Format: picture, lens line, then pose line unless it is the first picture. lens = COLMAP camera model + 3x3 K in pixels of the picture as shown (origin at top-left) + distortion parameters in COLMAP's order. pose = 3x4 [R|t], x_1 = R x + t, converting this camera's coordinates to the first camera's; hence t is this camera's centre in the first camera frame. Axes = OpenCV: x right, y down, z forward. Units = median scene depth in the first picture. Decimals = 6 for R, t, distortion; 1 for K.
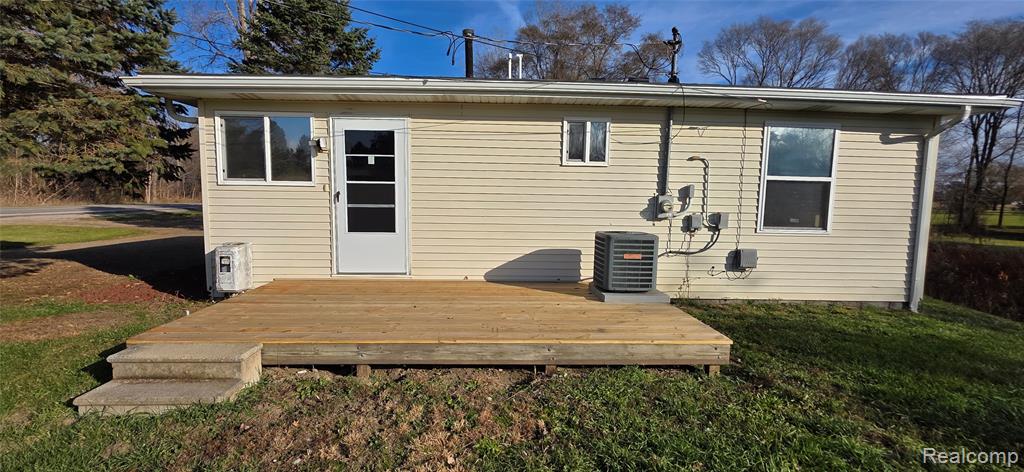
lens RADIAL K [[457.3, 0, 512.0], [0, 457.3, 236.0], [0, 0, 1]] dist [0.018211, 0.000350]
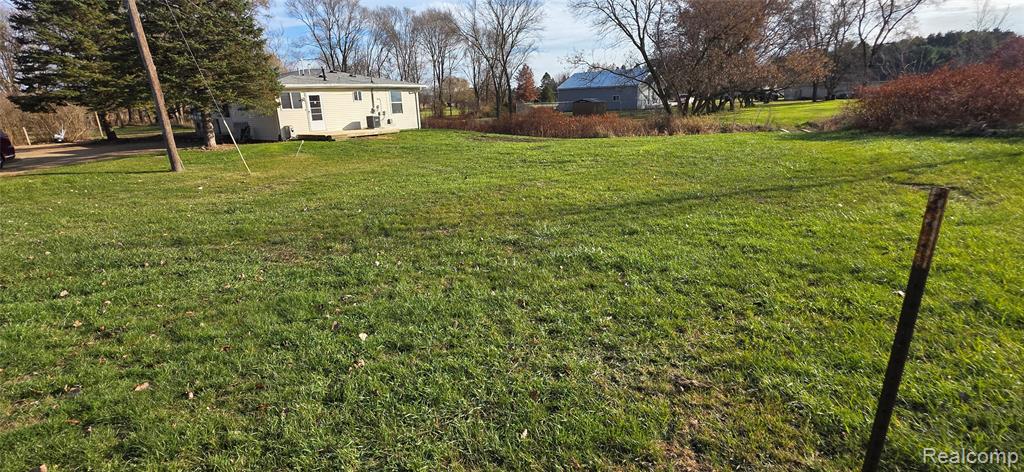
lens RADIAL K [[457.3, 0, 512.0], [0, 457.3, 236.0], [0, 0, 1]] dist [0.018211, 0.000350]
pose [[0.612649, -0.261265, 0.745923, -2.620726], [0.097712, 0.961580, 0.256547, 0.104318], [-0.784292, -0.084288, 0.614640, -3.050499]]
